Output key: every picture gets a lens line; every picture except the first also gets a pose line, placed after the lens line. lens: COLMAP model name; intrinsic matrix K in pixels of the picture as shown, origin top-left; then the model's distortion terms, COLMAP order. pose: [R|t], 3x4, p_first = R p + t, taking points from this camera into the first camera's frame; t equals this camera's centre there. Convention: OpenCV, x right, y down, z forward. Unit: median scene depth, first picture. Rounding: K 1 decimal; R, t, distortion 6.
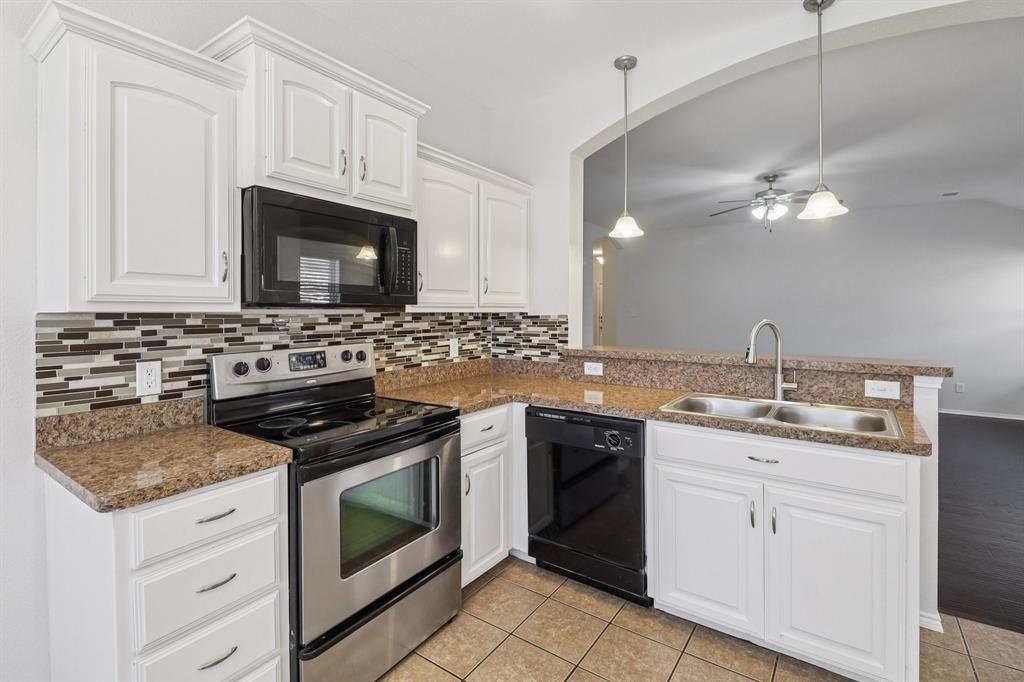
lens RADIAL K [[485.8, 0, 504.5], [0, 485.8, 312.3], [0, 0, 1]] dist [0.007288, -0.000762]
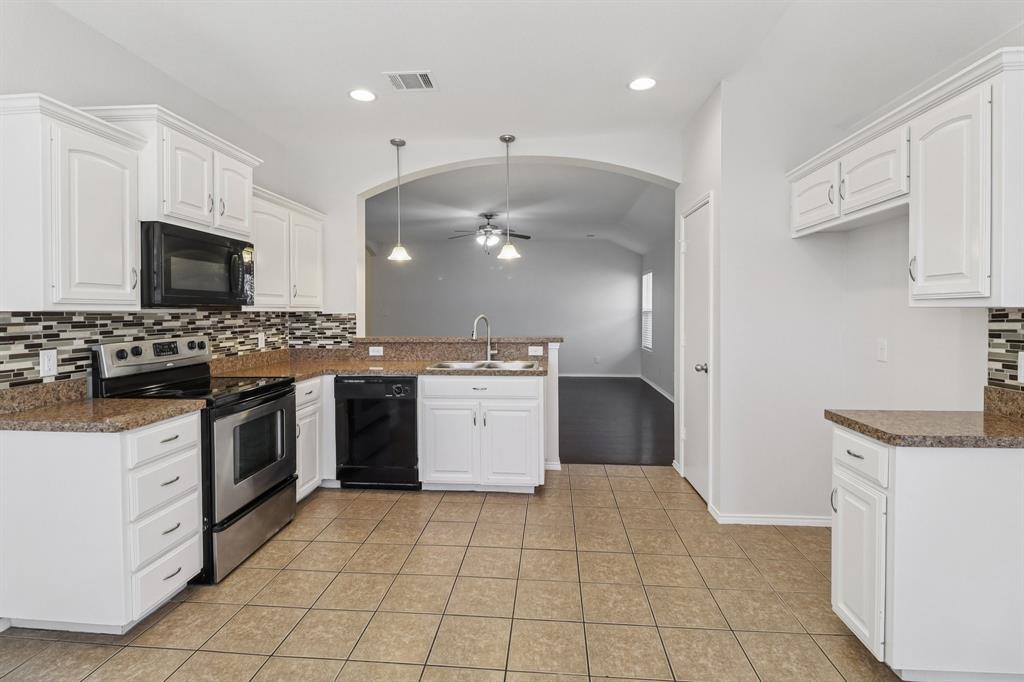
lens RADIAL K [[485.8, 0, 504.5], [0, 485.8, 312.3], [0, 0, 1]] dist [0.007288, -0.000762]
pose [[0.867186, -0.003313, 0.497973, -0.265808], [0.003536, 0.999994, 0.000495, 0.005172], [-0.497972, 0.001332, 0.867192, -0.560678]]
